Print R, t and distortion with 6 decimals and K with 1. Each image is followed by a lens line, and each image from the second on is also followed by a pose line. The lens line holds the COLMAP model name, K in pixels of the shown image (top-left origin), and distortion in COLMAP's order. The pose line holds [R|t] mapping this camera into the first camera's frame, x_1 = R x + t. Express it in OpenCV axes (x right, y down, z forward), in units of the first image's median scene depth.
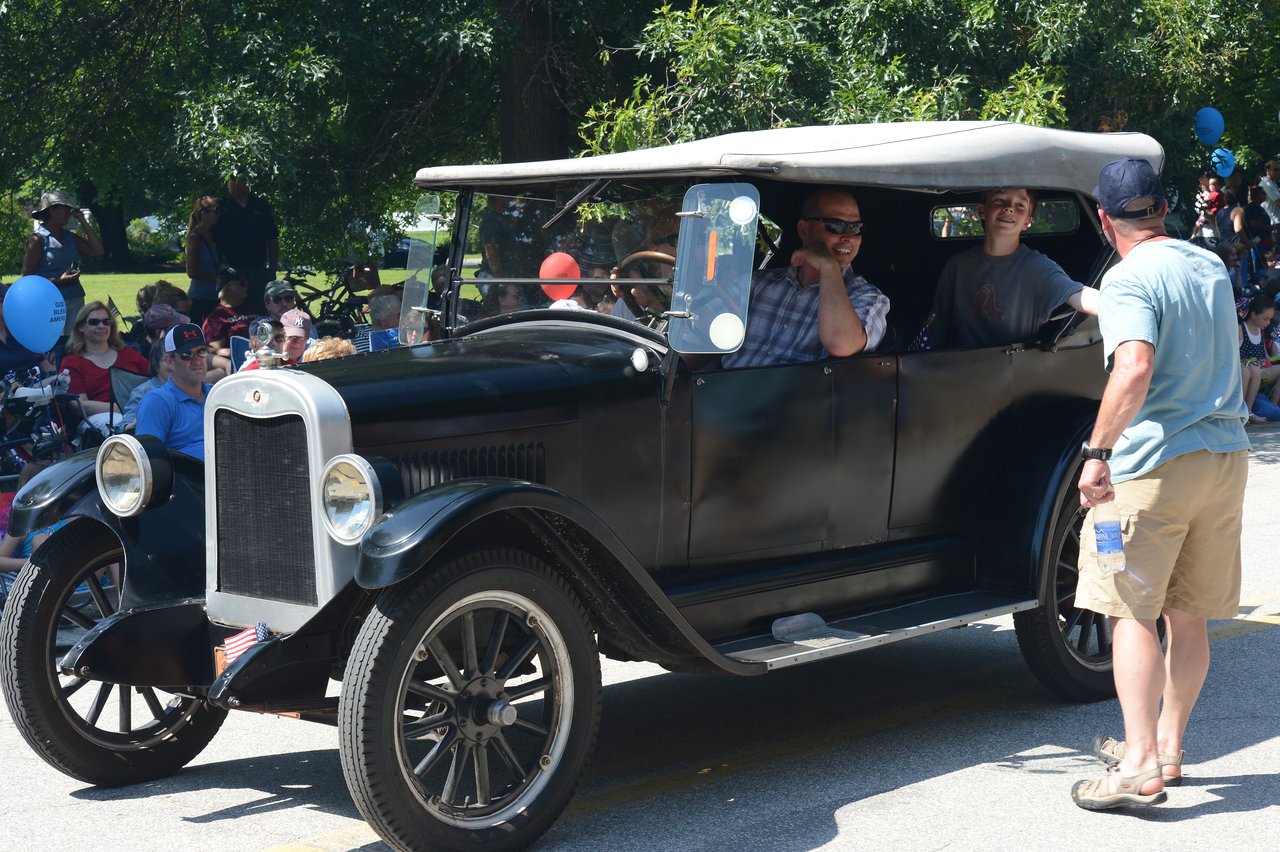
lens RADIAL K [[2439.0, 0, 640.0], [0, 2439.0, 426.0], [0, 0, 1]] dist [0.029216, -0.119351]
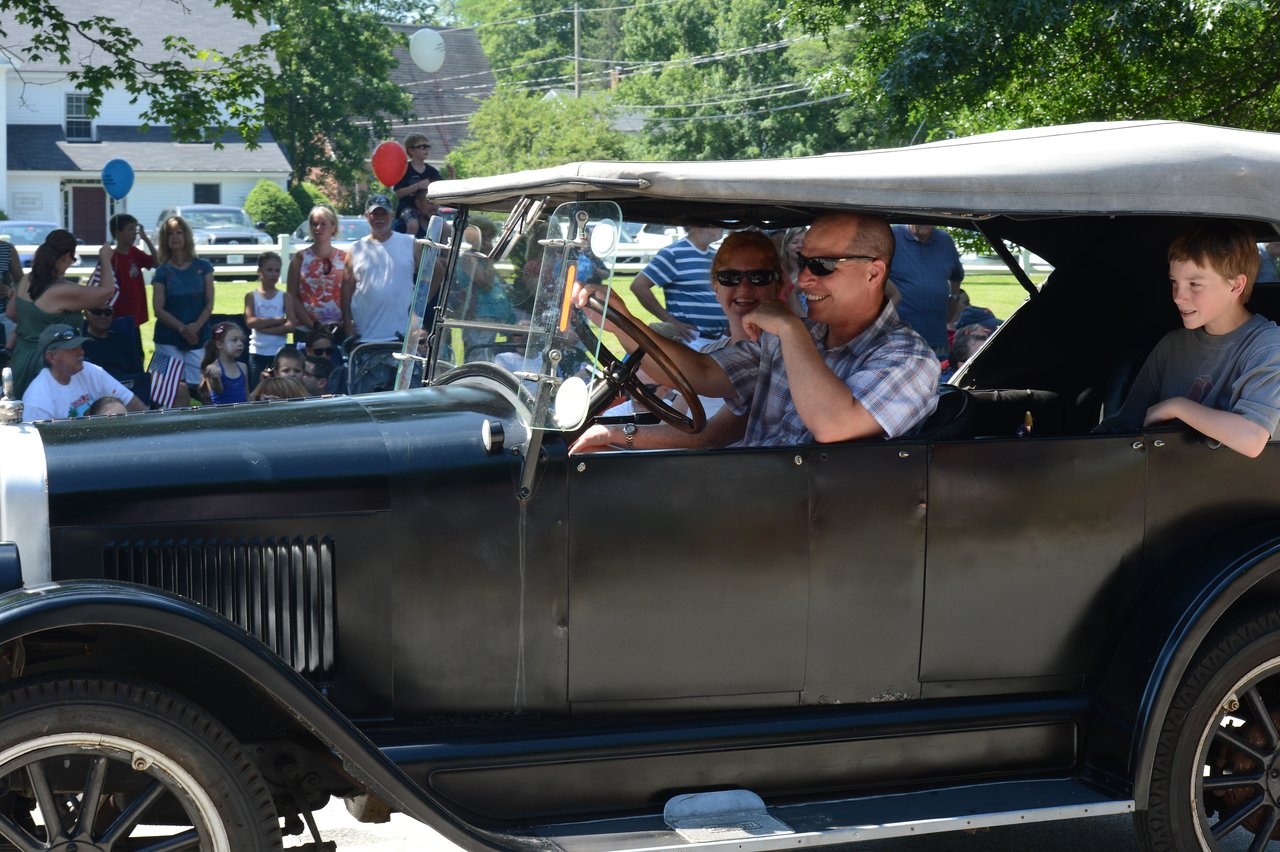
lens RADIAL K [[2439.0, 0, 640.0], [0, 2439.0, 426.0], [0, 0, 1]] dist [0.029216, -0.119351]
pose [[0.900266, 0.047864, -0.432700, 0.353409], [-0.052943, 0.998598, 0.000311, -0.030928], [0.432108, 0.022628, 0.901538, 0.324815]]
